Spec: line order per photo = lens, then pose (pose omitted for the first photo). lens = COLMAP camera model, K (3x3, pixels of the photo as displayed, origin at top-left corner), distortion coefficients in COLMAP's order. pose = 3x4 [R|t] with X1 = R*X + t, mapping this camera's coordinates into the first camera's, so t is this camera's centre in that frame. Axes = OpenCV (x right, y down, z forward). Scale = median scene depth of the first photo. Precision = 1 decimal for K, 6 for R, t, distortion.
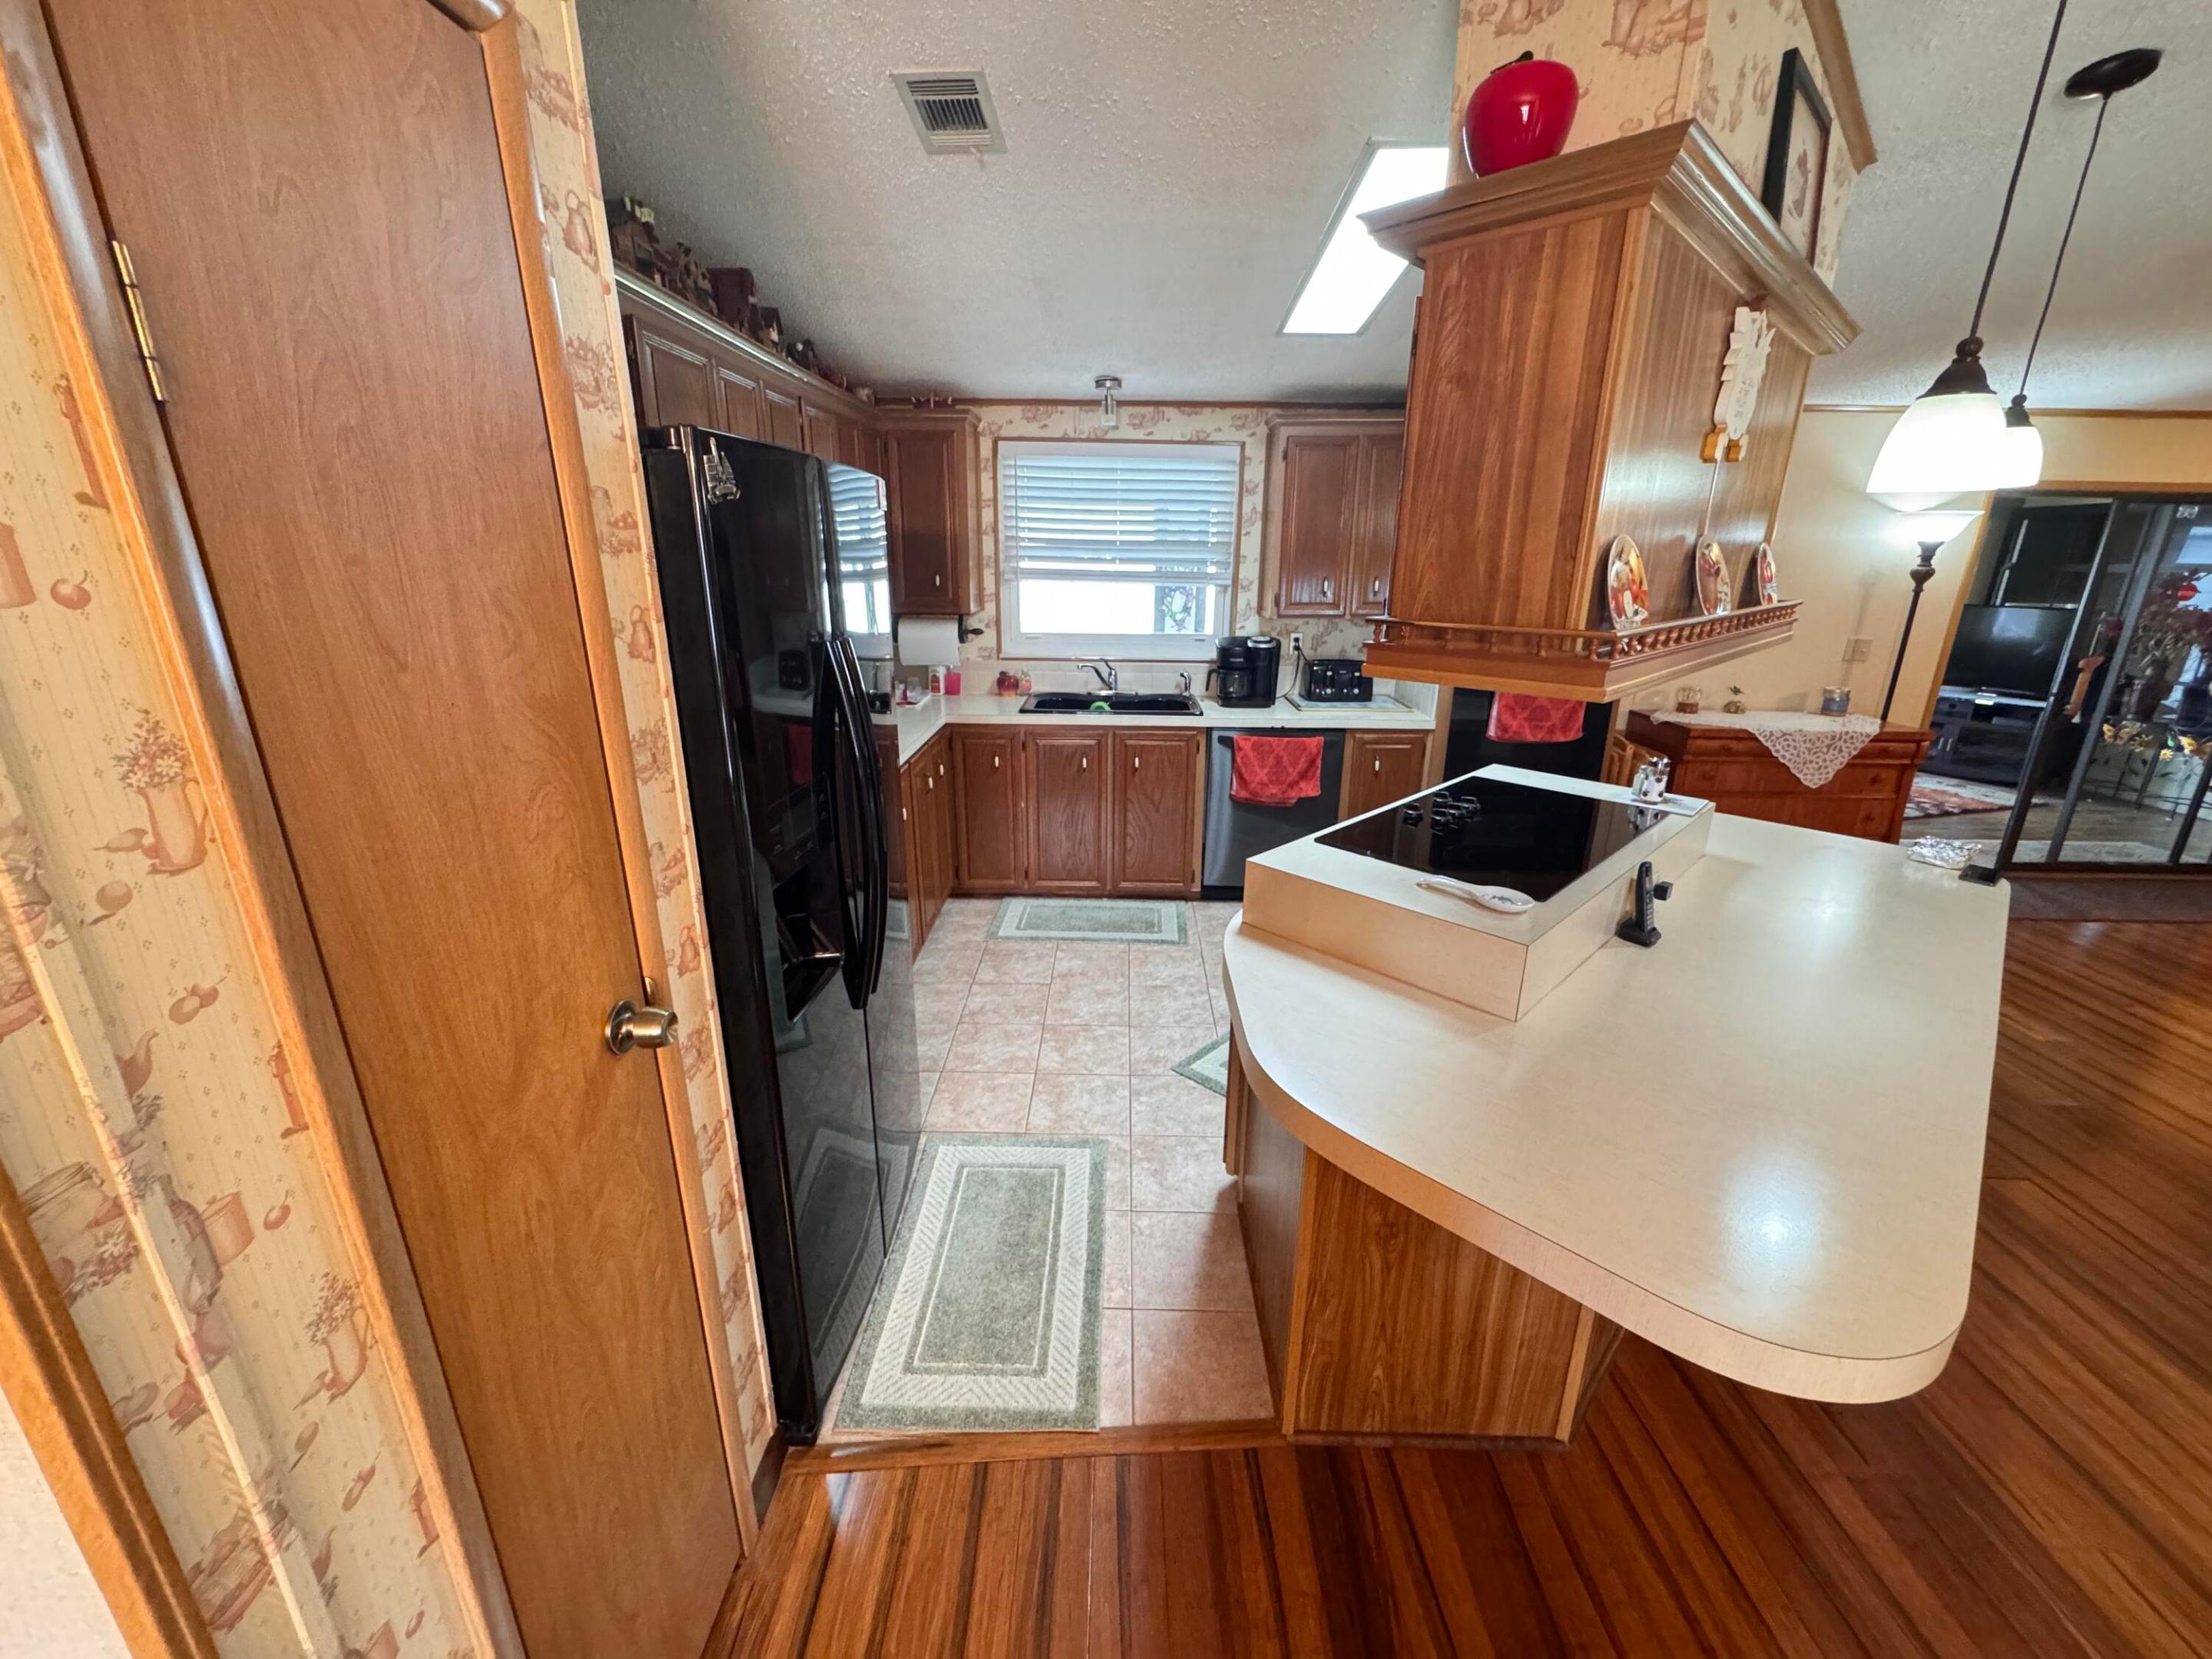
lens RADIAL K [[884.4, 0, 1106.0], [0, 884.4, 829.5], [0, 0, 1]] dist [-0.000785, -0.000186]
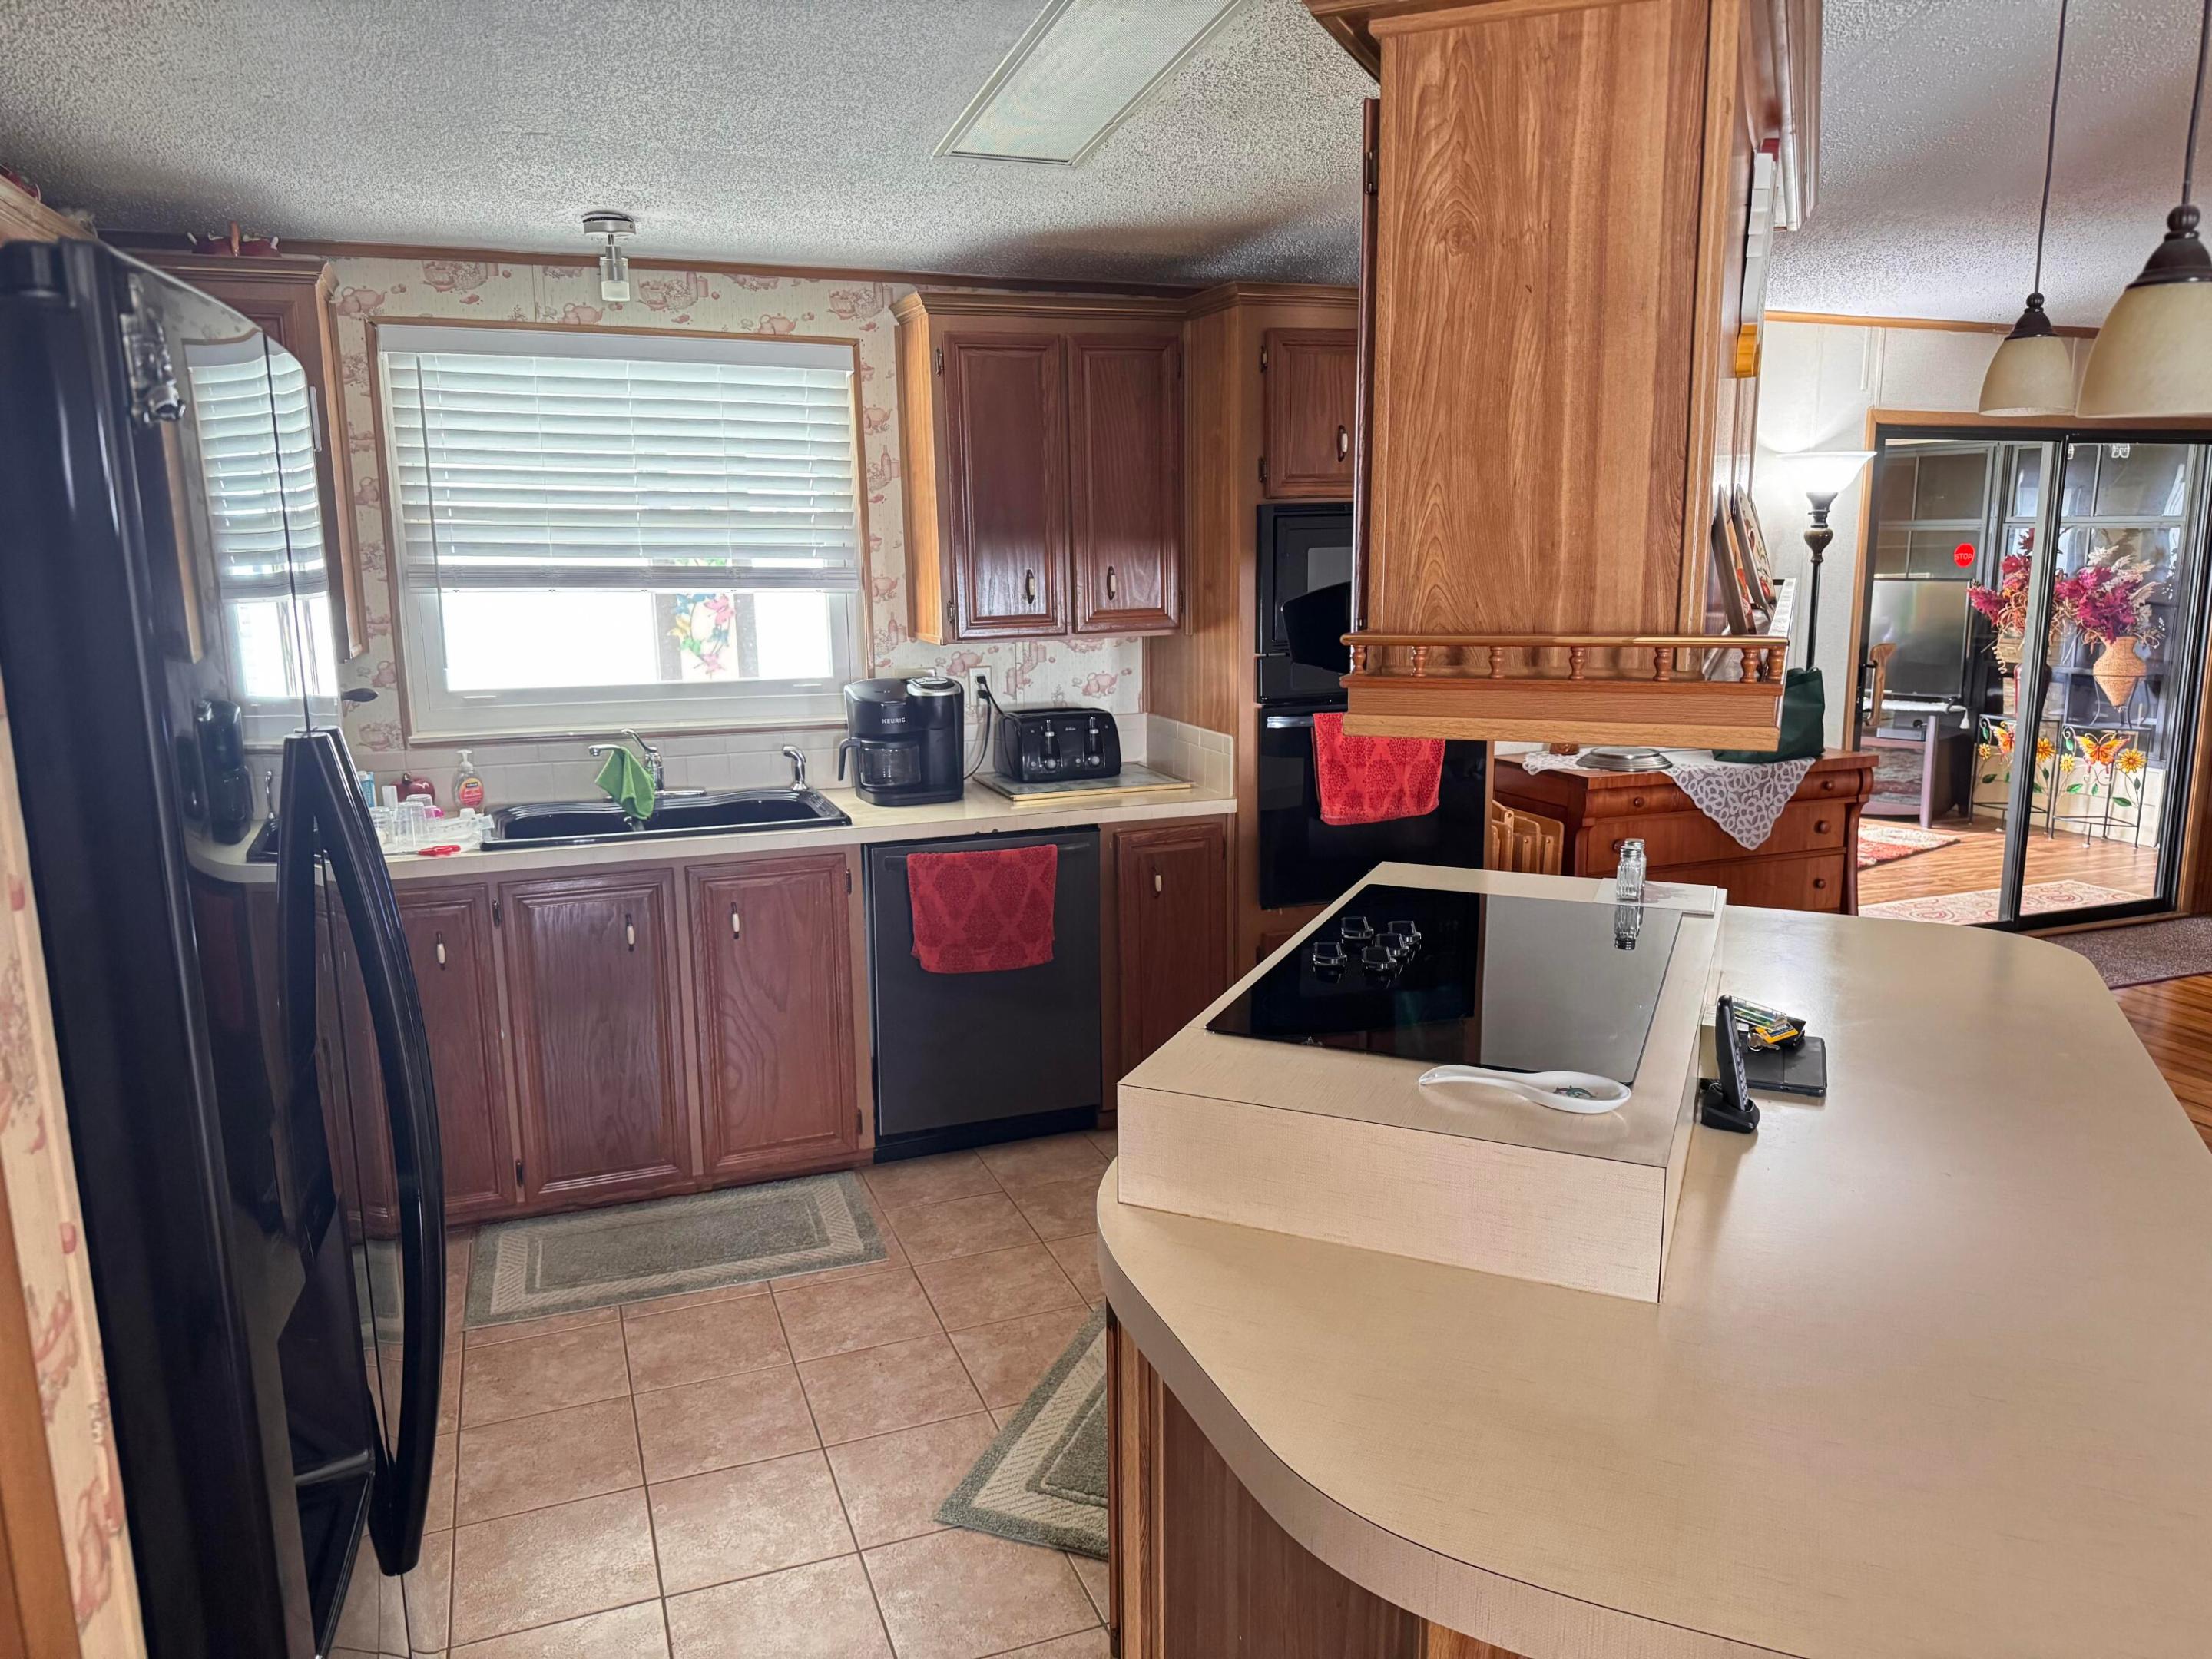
lens RADIAL K [[1555.6, 0, 1106.0], [0, 1555.6, 829.5], [0, 0, 1]] dist [0.081954, -0.102563]
pose [[0.928633, -0.089021, 0.360162, -0.090035], [0.129989, 0.987319, -0.091126, -0.017212], [-0.347482, 0.131440, 0.928429, 0.054289]]
